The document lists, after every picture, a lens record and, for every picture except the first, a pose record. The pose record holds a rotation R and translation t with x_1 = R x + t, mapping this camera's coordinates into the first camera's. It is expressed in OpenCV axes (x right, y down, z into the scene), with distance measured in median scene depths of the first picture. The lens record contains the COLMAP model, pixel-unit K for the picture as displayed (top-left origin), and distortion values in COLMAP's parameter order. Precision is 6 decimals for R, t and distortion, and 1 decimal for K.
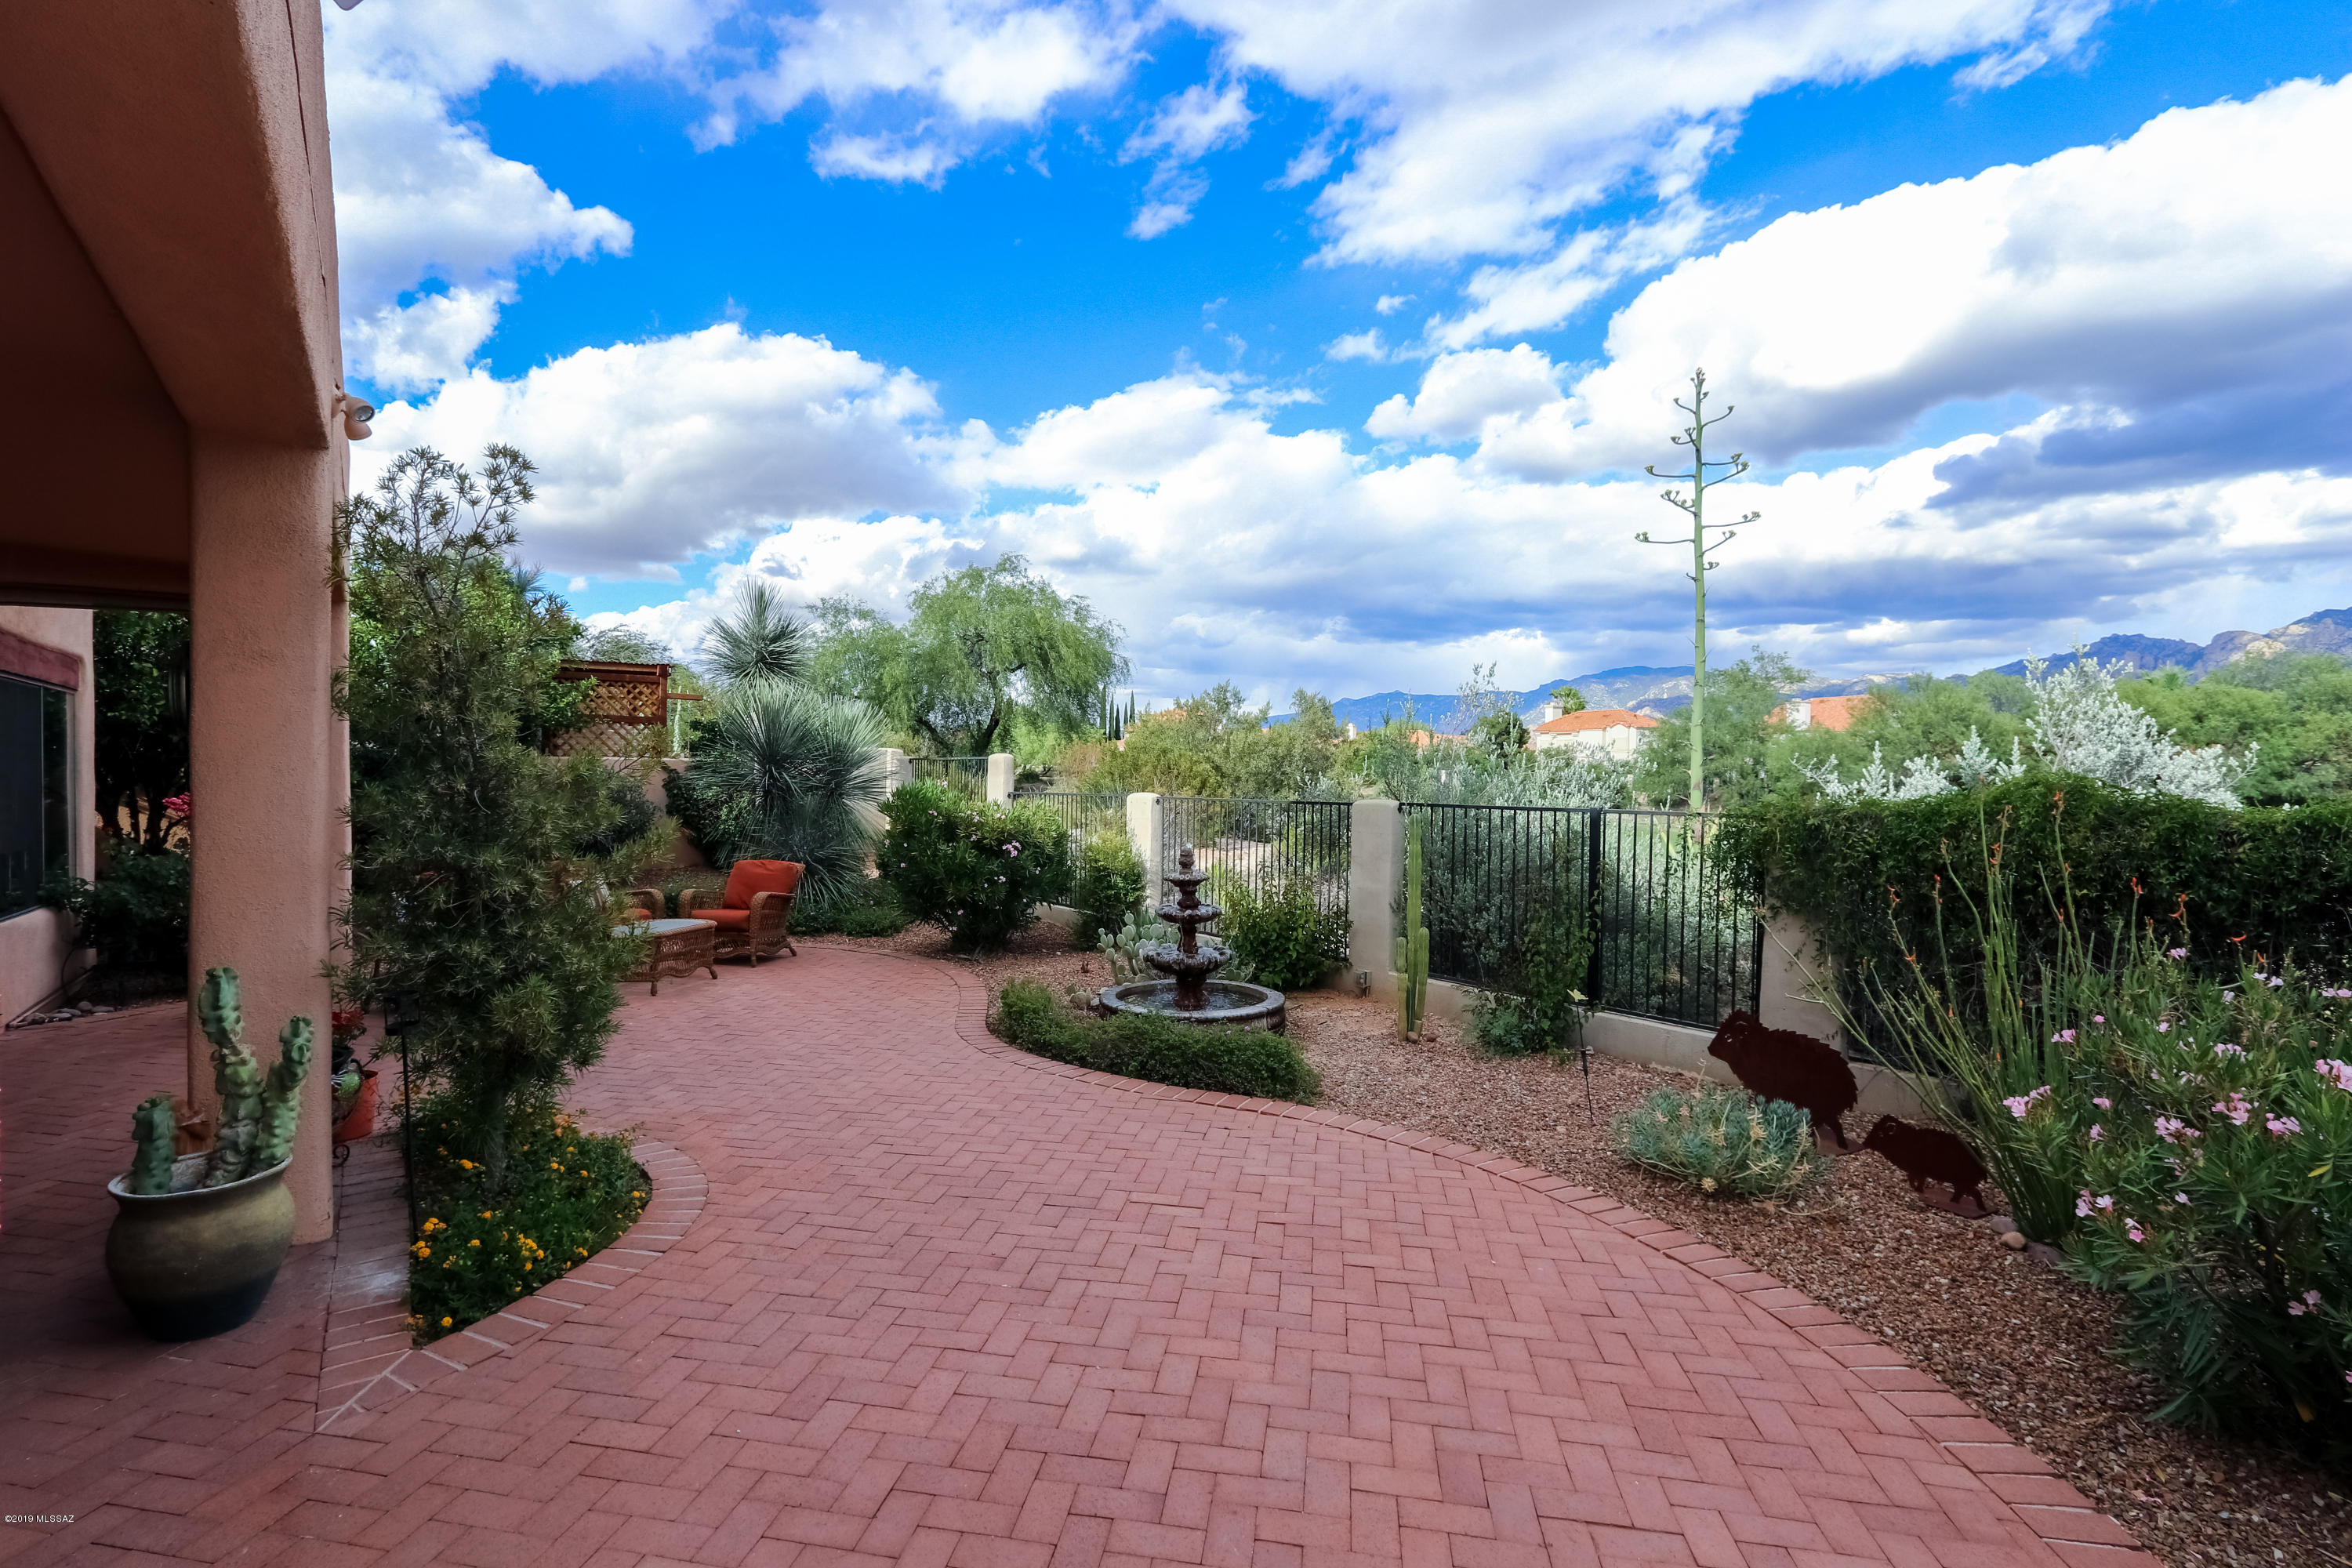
lens RADIAL K [[1100.7, 0, 1144.1], [0, 1100.7, 792.7], [0, 0, 1]] dist [-0.020669, 0.004745]
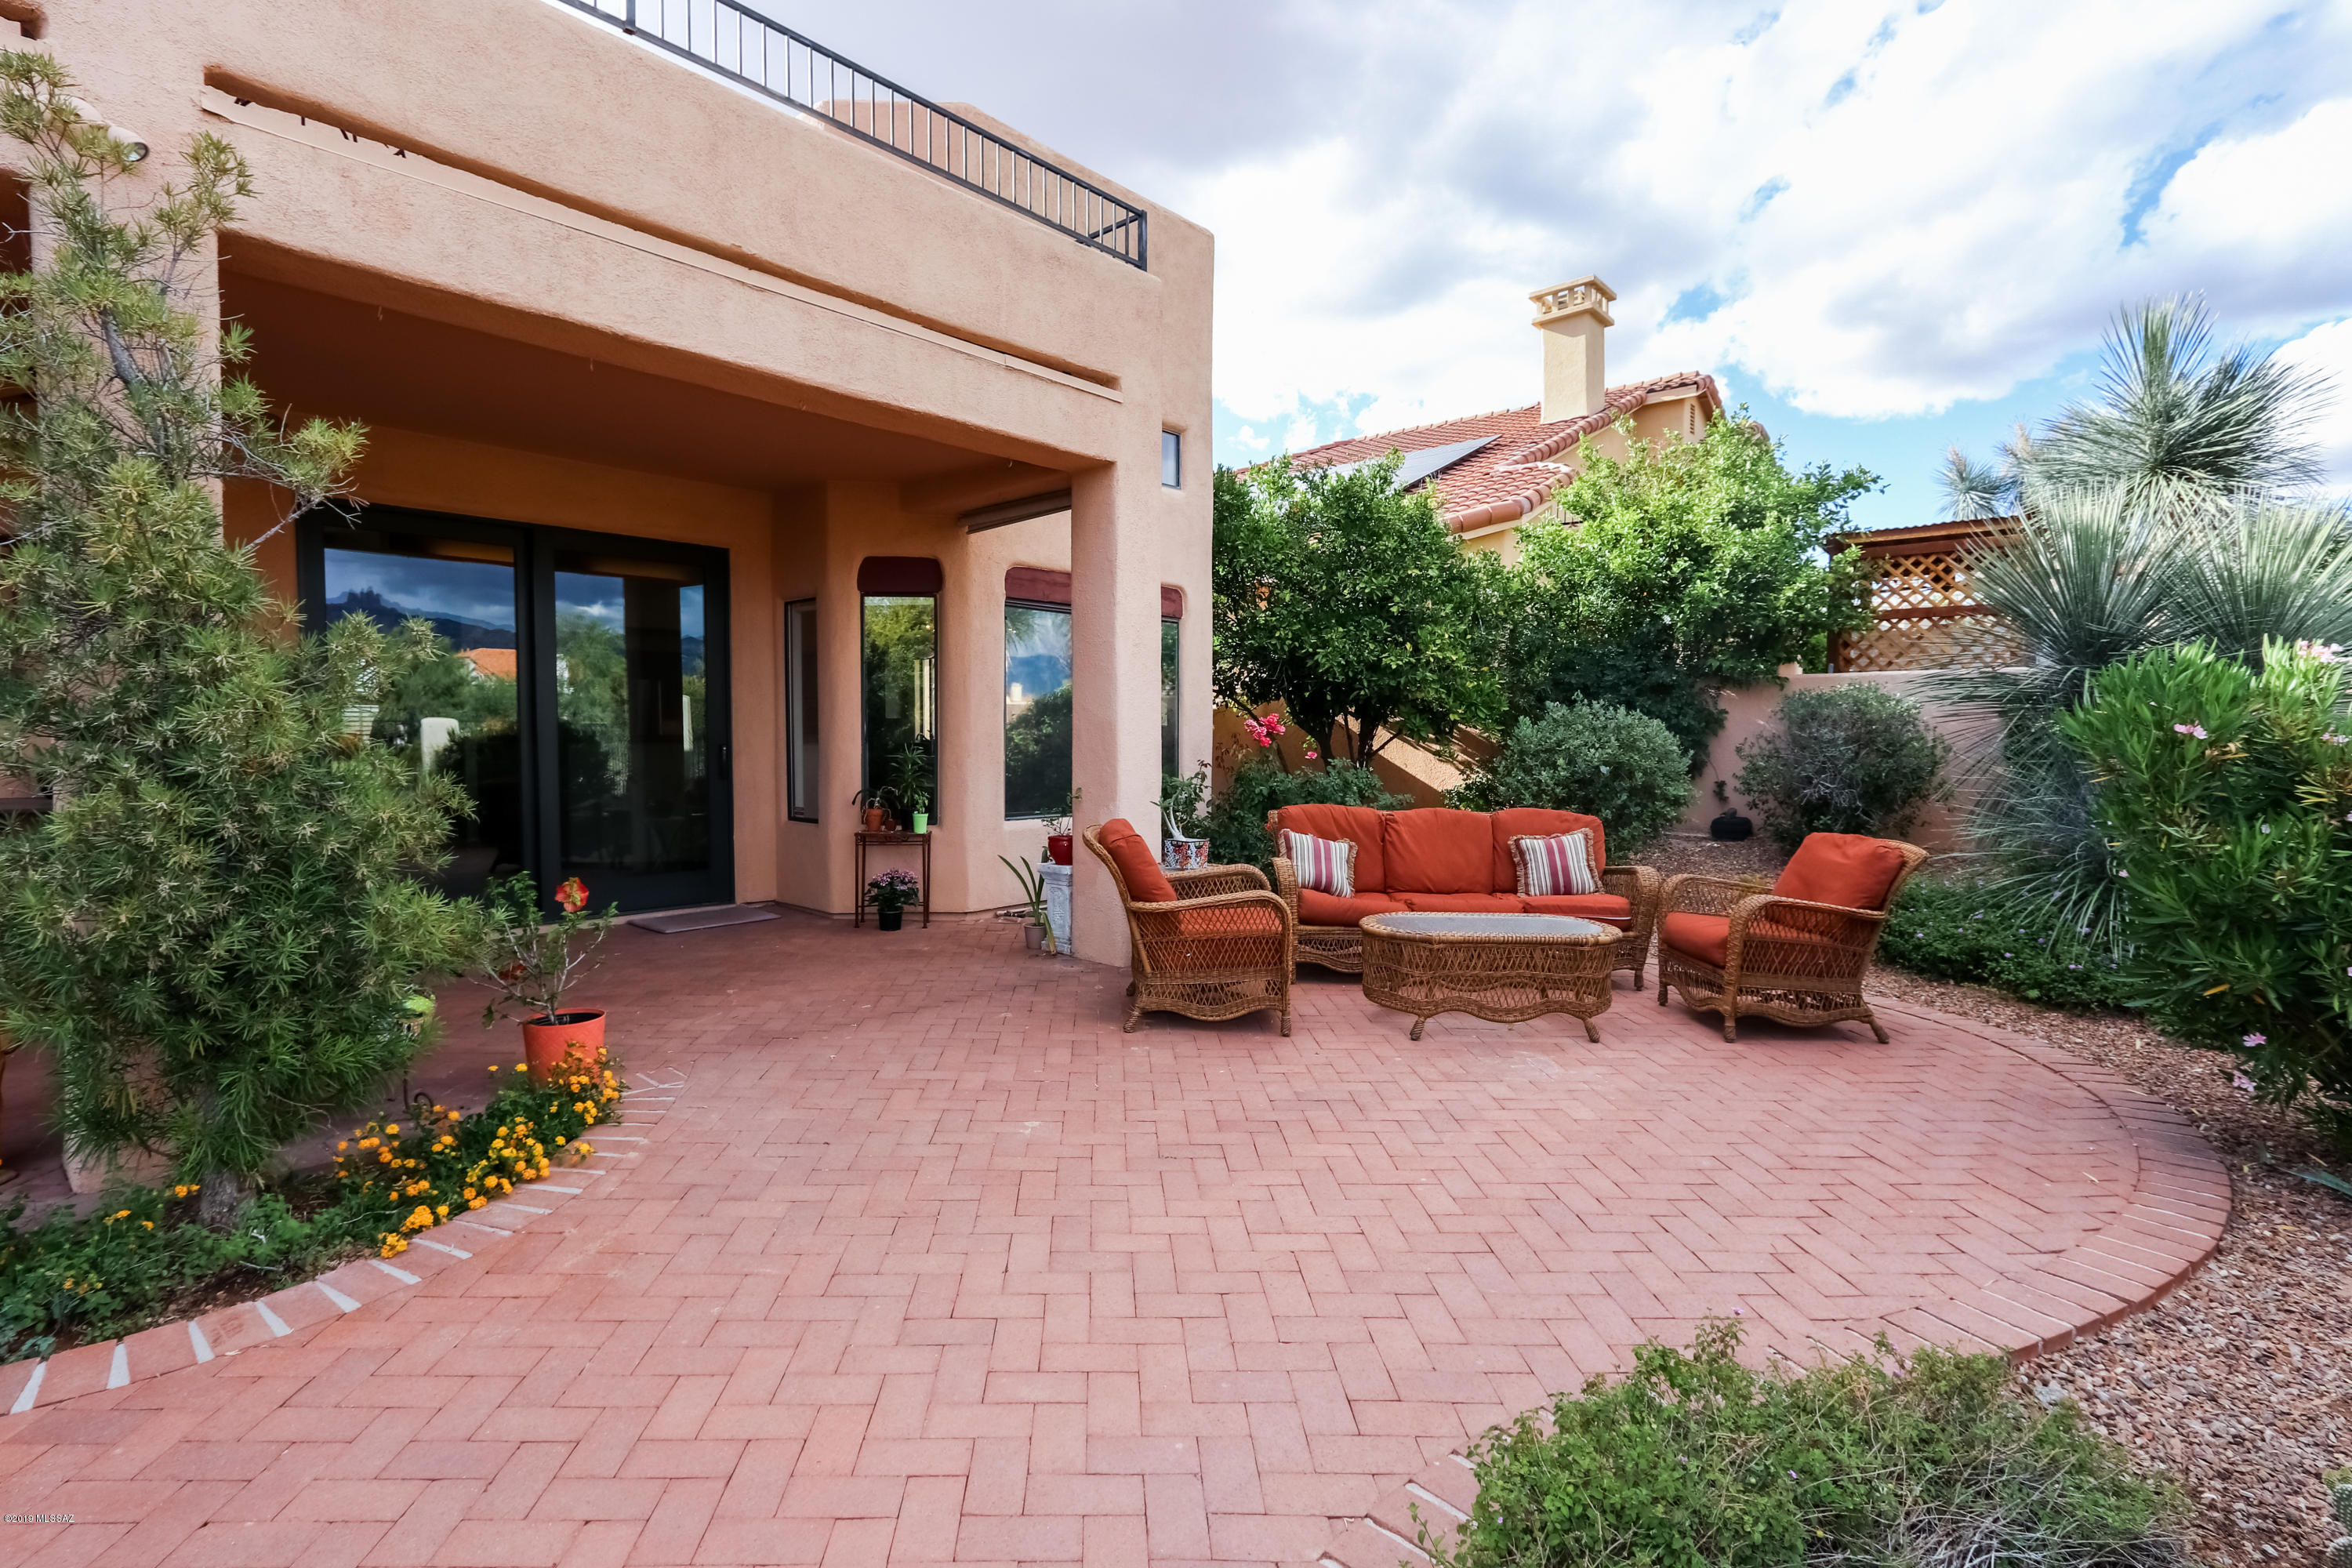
lens RADIAL K [[1100.7, 0, 1144.1], [0, 1100.7, 792.7], [0, 0, 1]] dist [-0.020669, 0.004745]
pose [[0.195544, 0.042044, -0.979793, 0.100202], [-0.020090, 0.999043, 0.038860, 0.047097], [0.980489, 0.012085, 0.196201, 0.949086]]
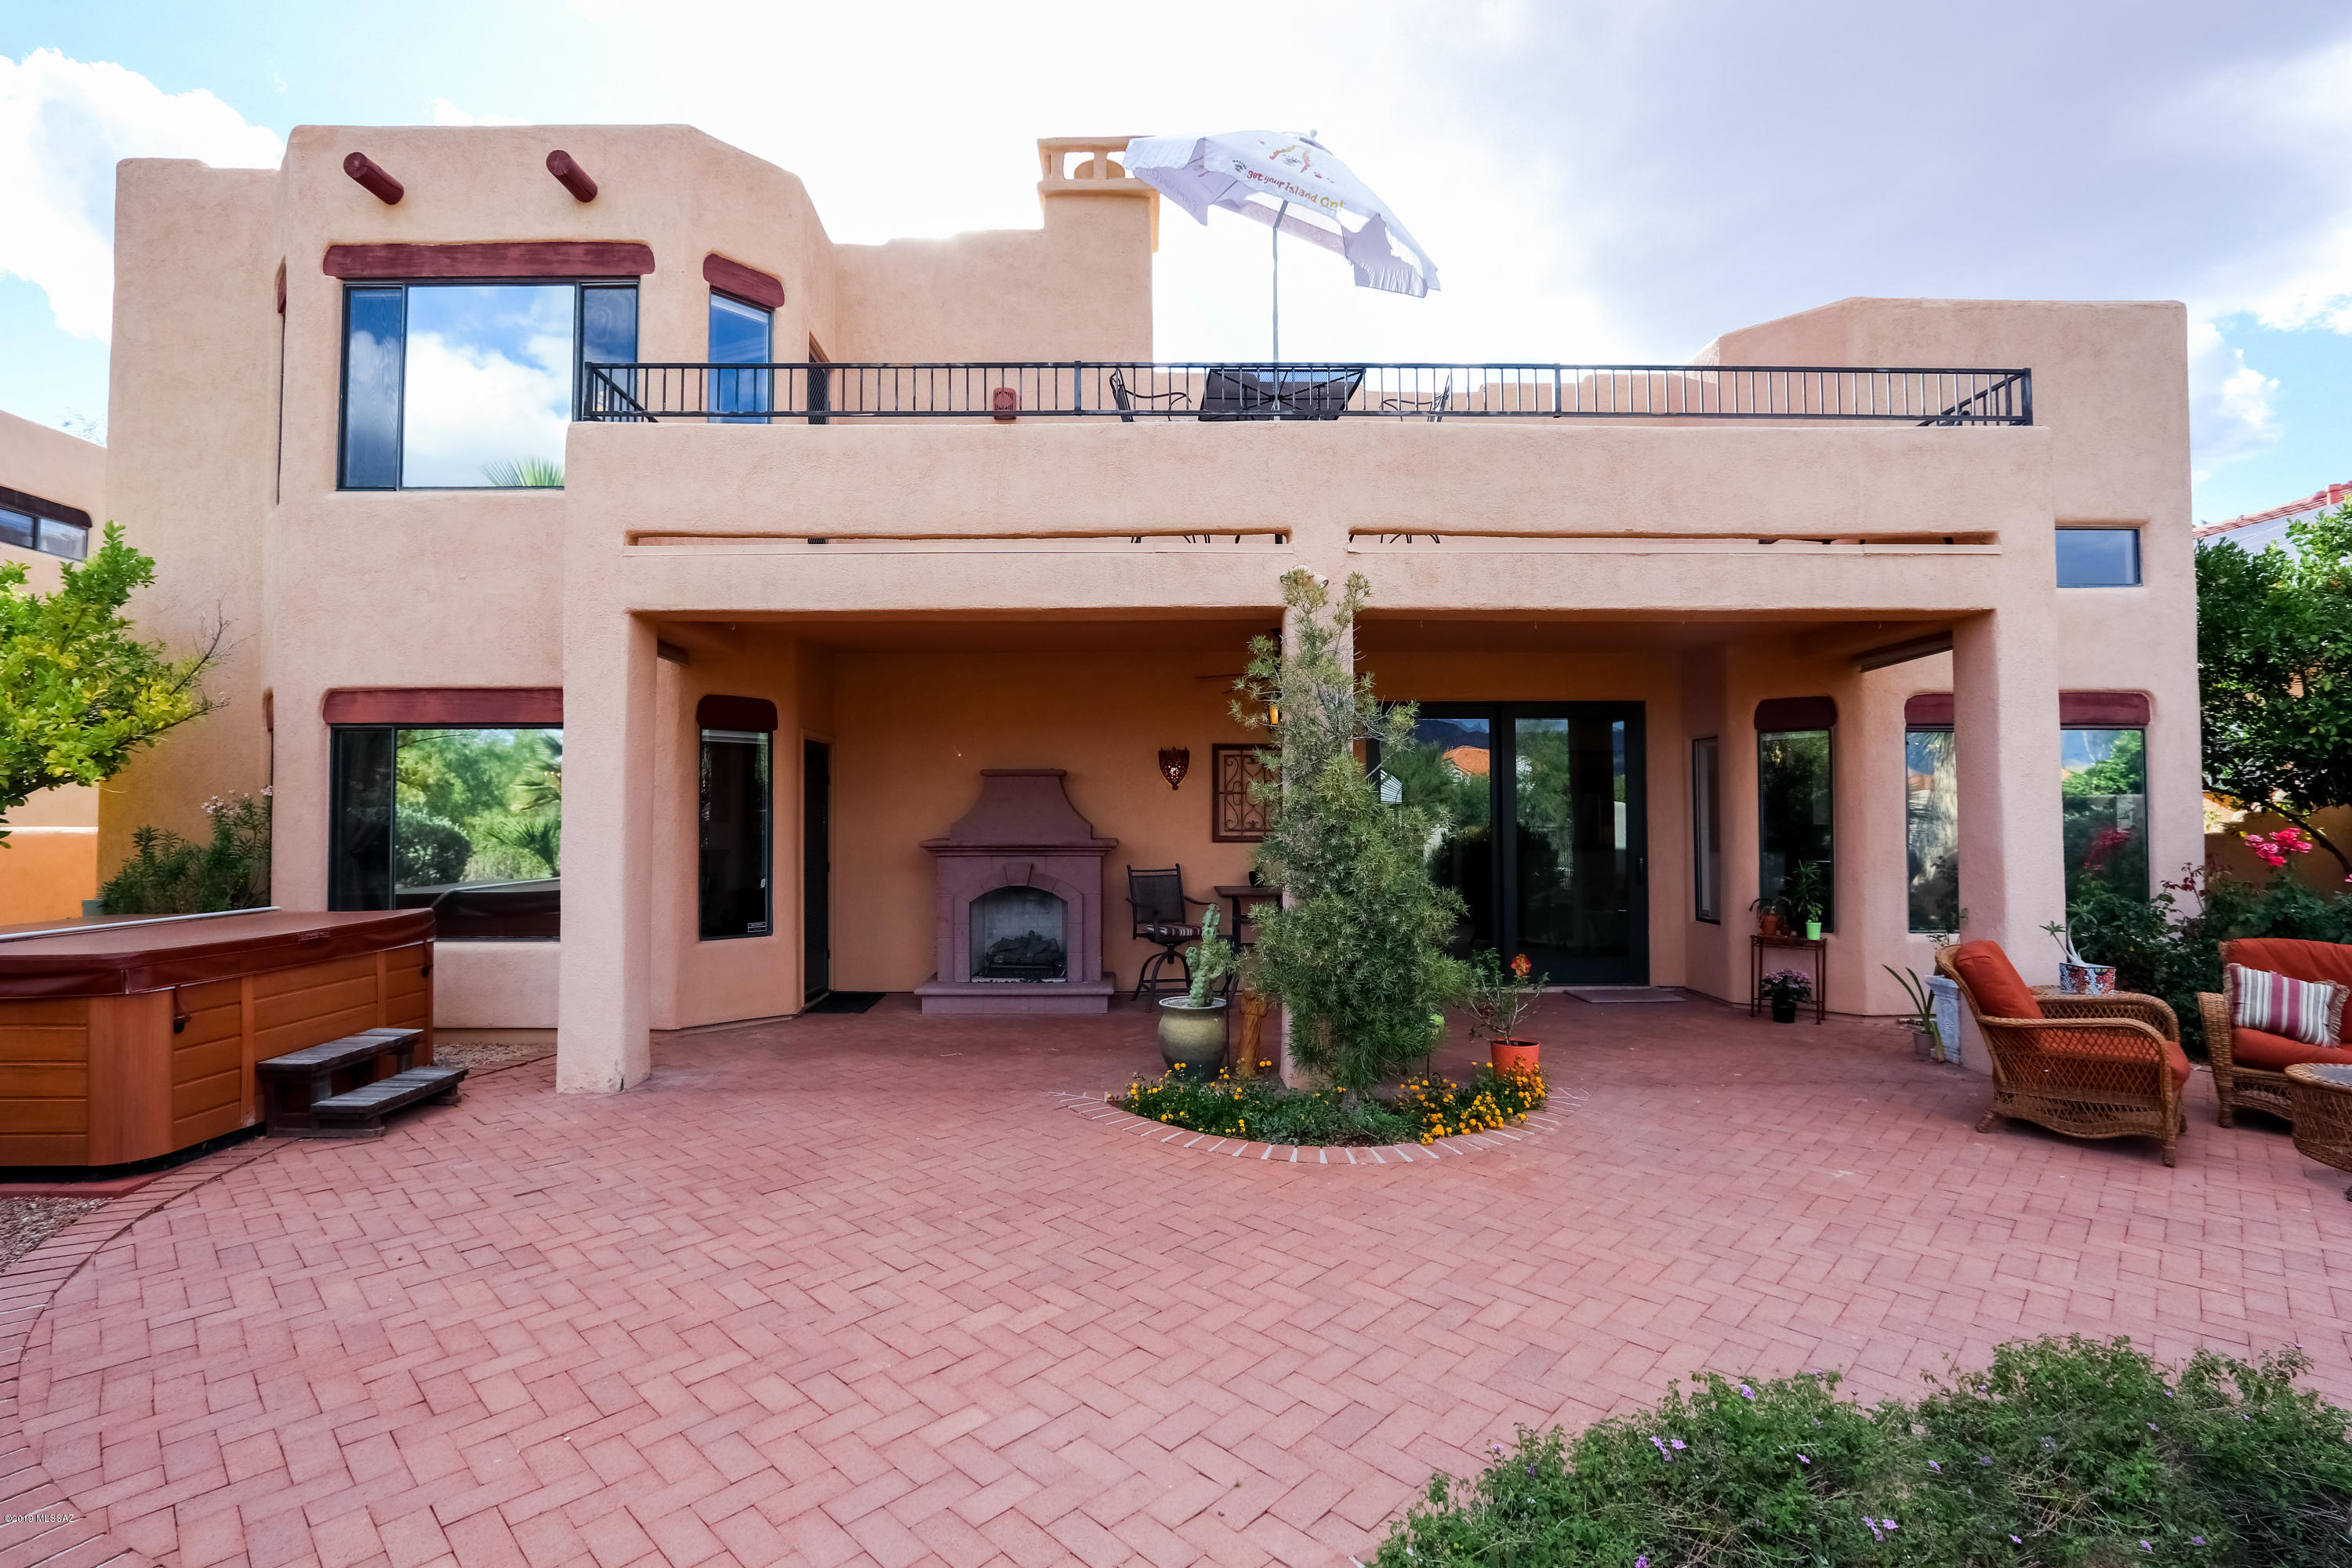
lens RADIAL K [[1100.7, 0, 1144.1], [0, 1100.7, 792.7], [0, 0, 1]] dist [-0.020669, 0.004745]
pose [[-0.587026, -0.026424, -0.809137, 0.415693], [-0.016944, 0.999649, -0.020352, 0.008592], [0.809391, 0.001763, -0.587268, 1.053209]]
